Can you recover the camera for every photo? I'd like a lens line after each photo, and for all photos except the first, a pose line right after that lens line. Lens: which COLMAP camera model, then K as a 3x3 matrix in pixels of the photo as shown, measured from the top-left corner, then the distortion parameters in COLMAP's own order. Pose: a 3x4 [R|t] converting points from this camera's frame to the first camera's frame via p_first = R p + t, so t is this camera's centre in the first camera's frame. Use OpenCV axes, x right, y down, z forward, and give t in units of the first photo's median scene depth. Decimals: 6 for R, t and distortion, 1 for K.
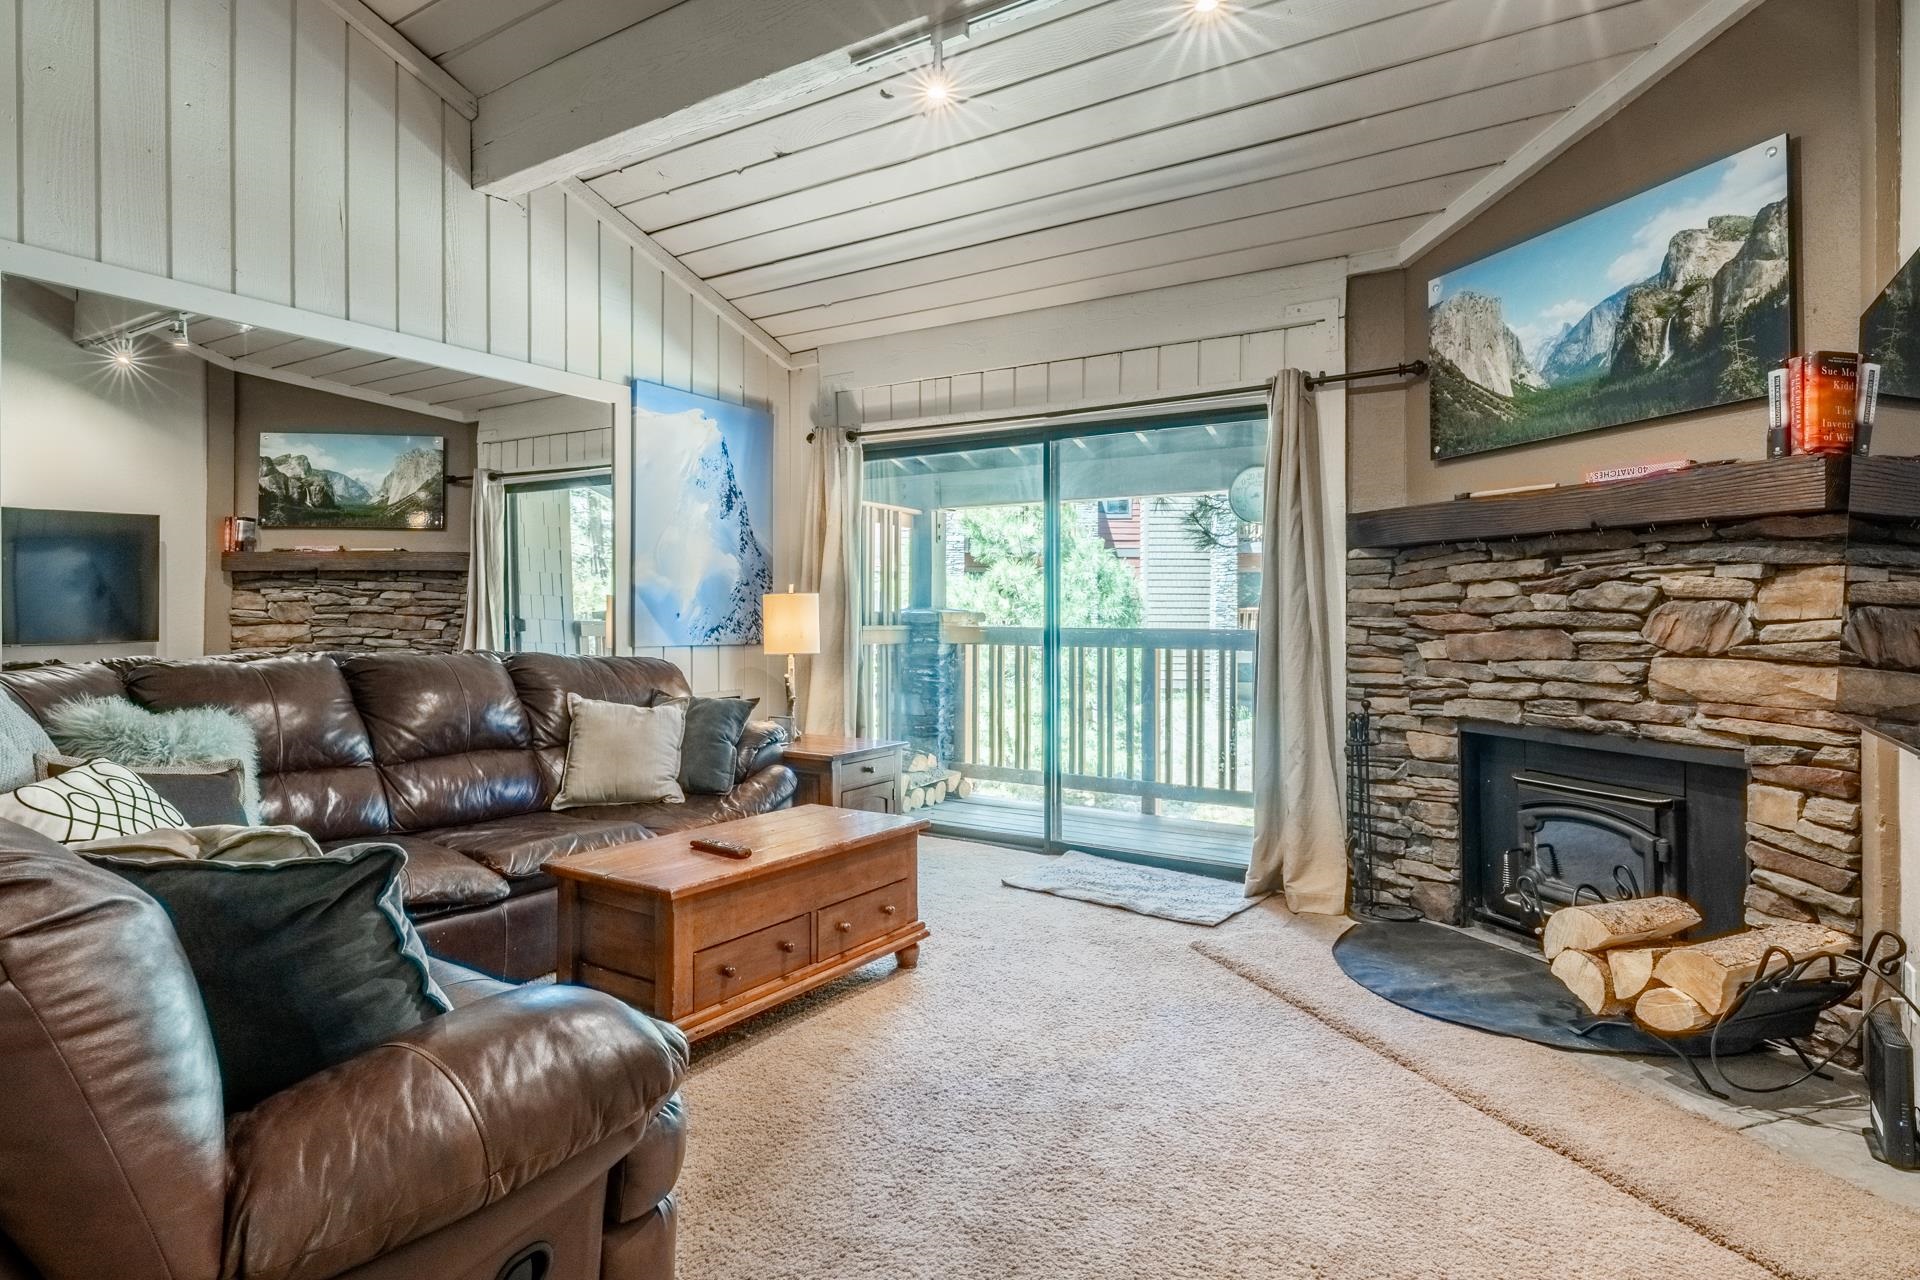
lens RADIAL K [[1018.1, 0, 962.1], [0, 1018.1, 609.6], [0, 0, 1]] dist [-0.001850, -0.003577]
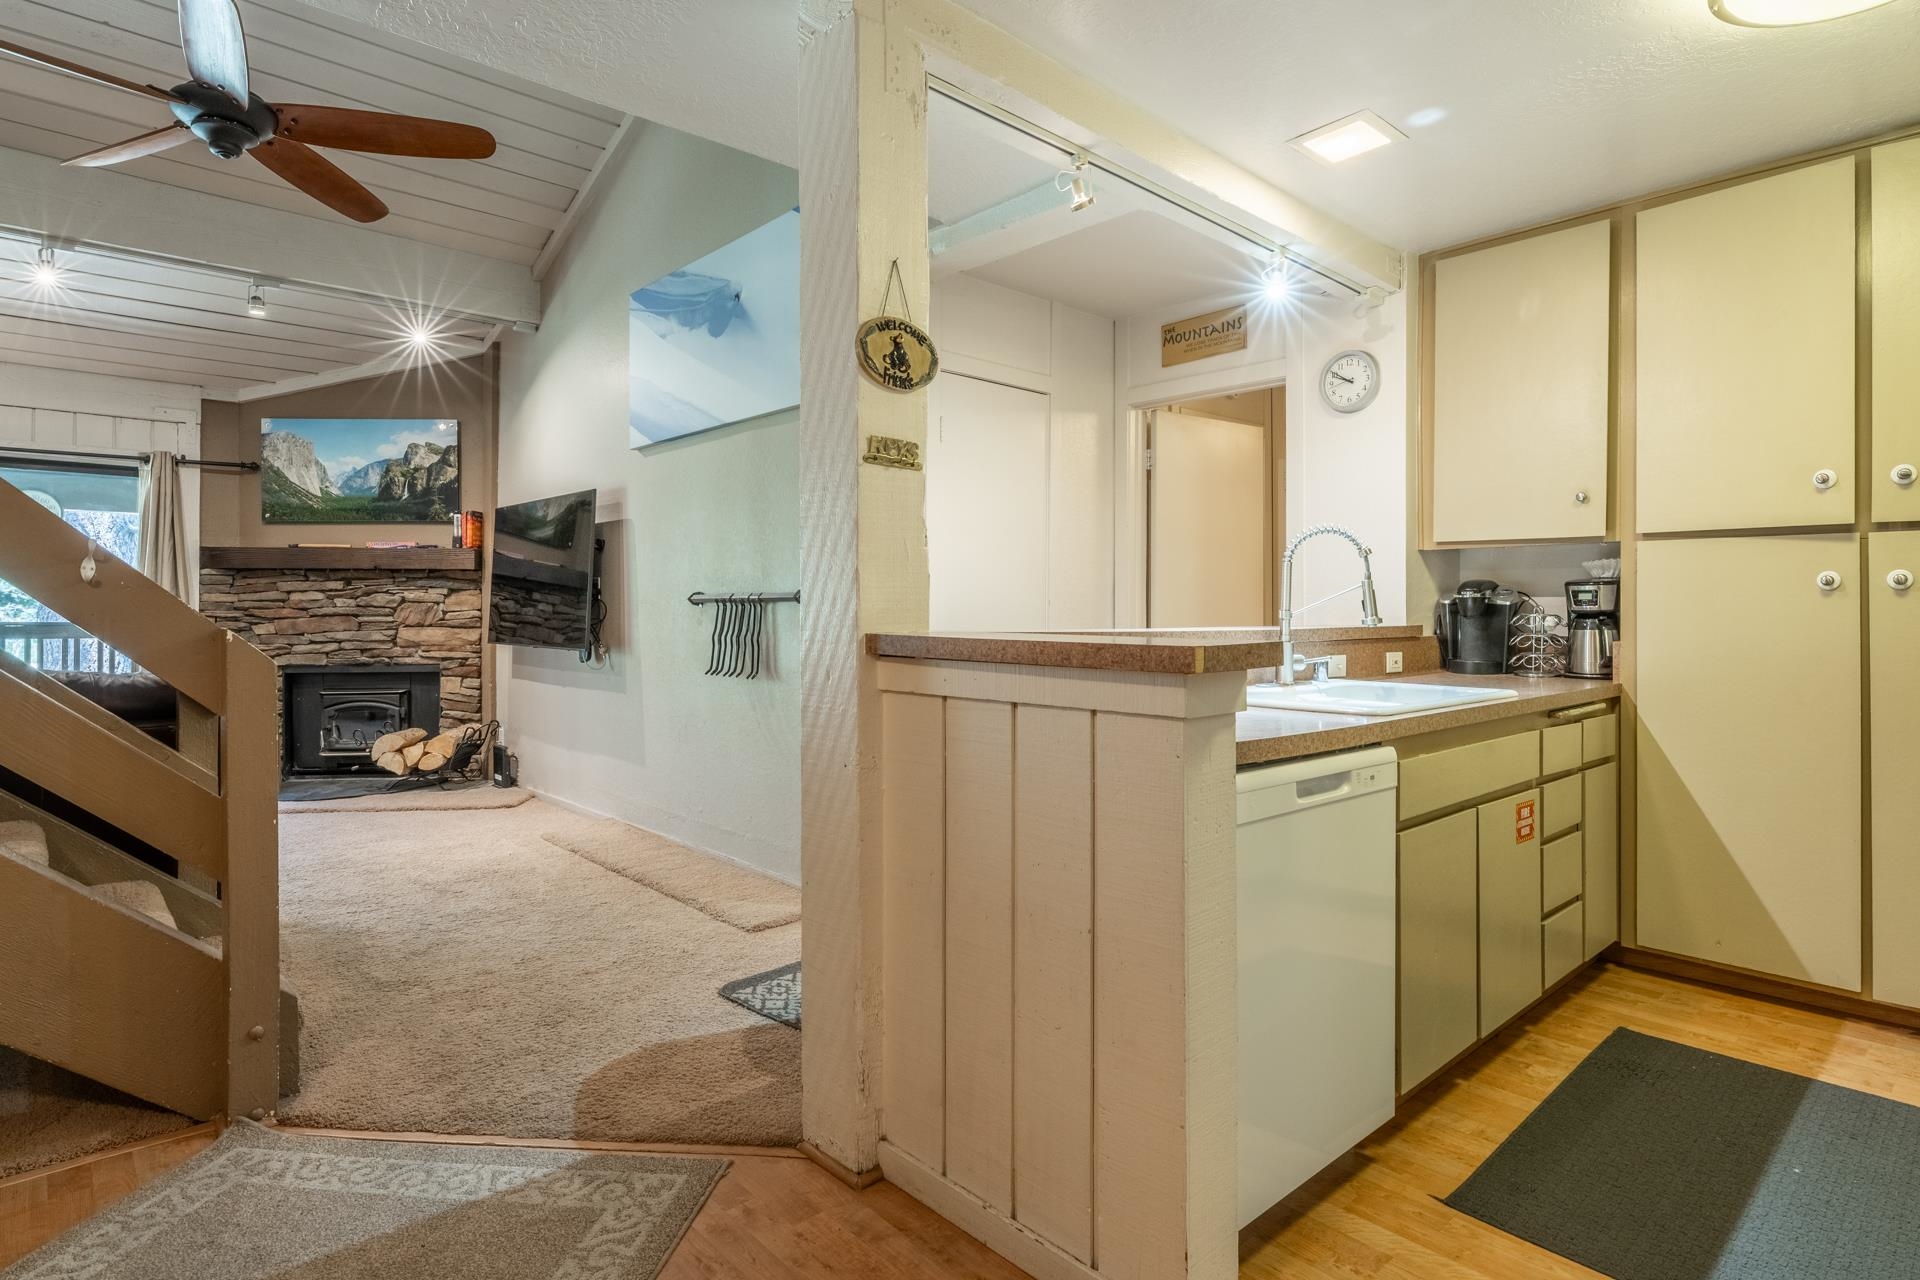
lens RADIAL K [[1018.1, 0, 959.9], [0, 1018.1, 600.5], [0, 0, 1]] dist [-0.001850, -0.003577]
pose [[0.251850, 0.006536, 0.967744, -0.957606], [-0.002182, 0.999978, -0.006186, -0.001903], [-0.967764, -0.000553, 0.251859, -0.619926]]
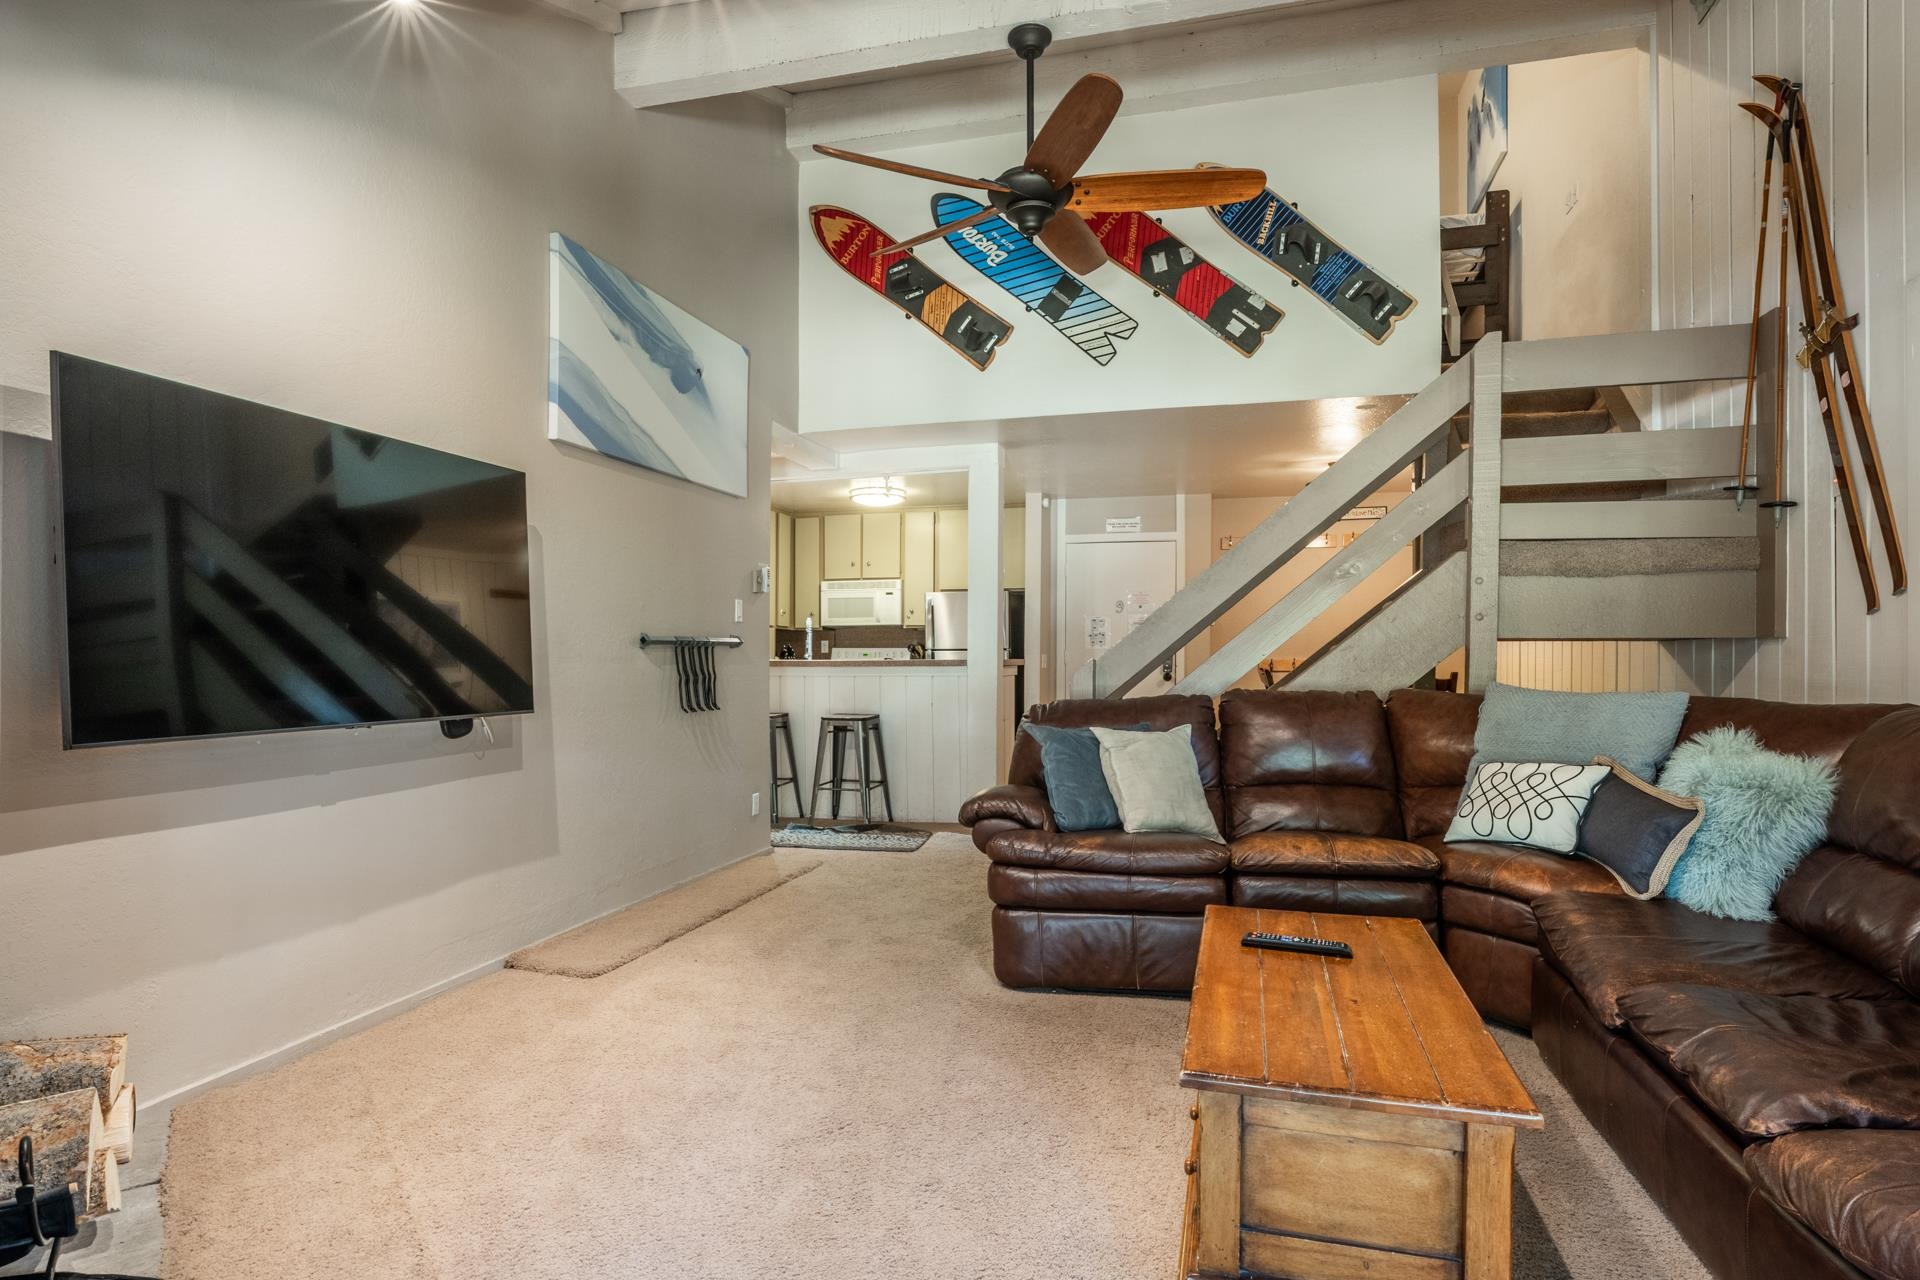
lens RADIAL K [[1018.1, 0, 956.1], [0, 1018.1, 654.6], [0, 0, 1]] dist [-0.001850, -0.003577]
pose [[-0.953832, -0.001869, -0.300334, 0.194318], [-0.001749, 0.999998, -0.000670, 0.006562], [0.300335, -0.000114, -0.953834, 1.285893]]
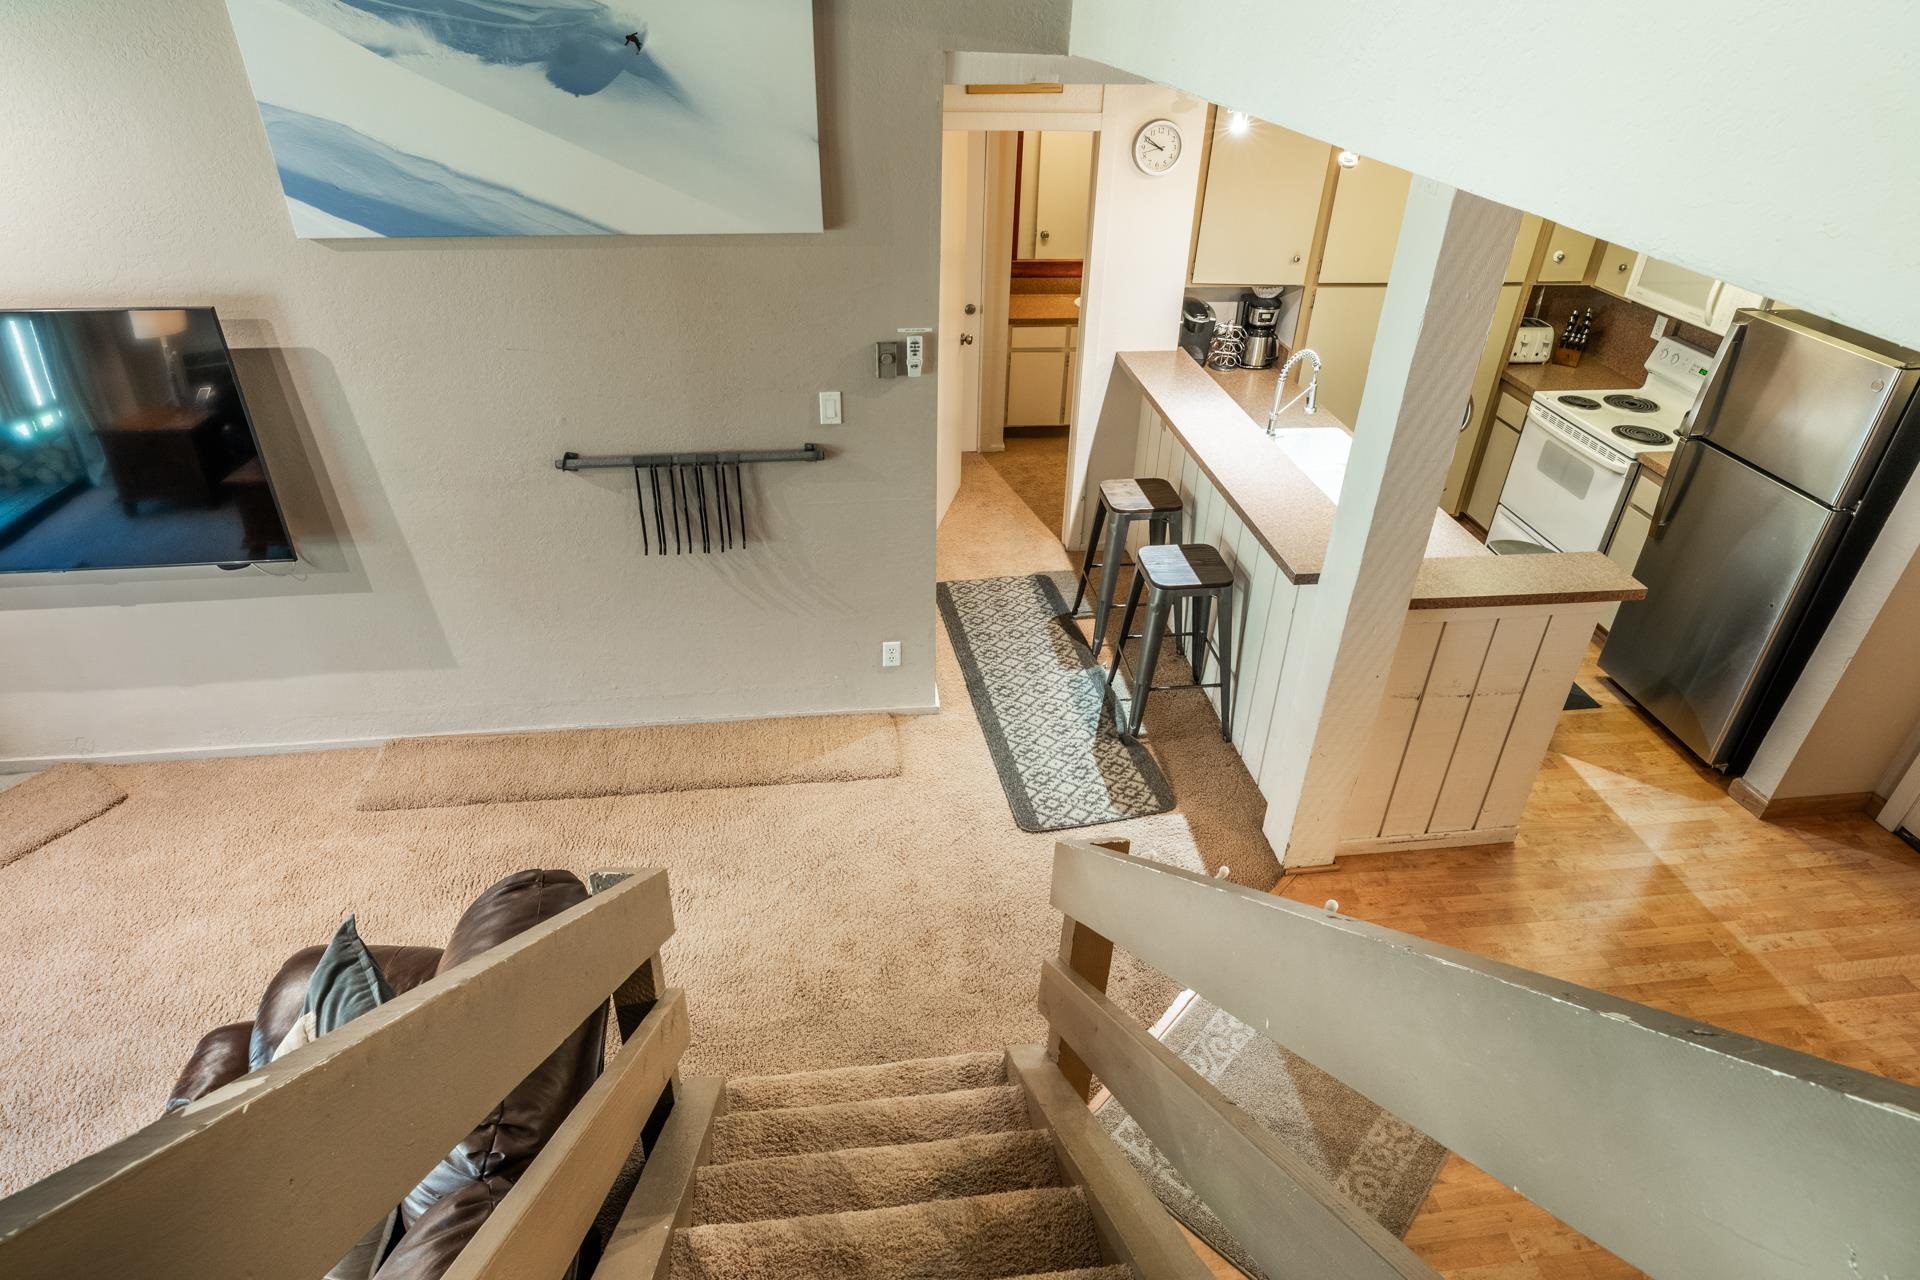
lens RADIAL K [[1062.2, 0, 967.5], [0, 1062.2, 638.4], [0, 0, 1]] dist [0.000482, -0.002021]
pose [[-0.646567, -0.425168, 0.633390, -0.762758], [-0.024202, 0.841301, 0.540025, -0.421045], [-0.762473, 0.333833, -0.554248, 0.337122]]
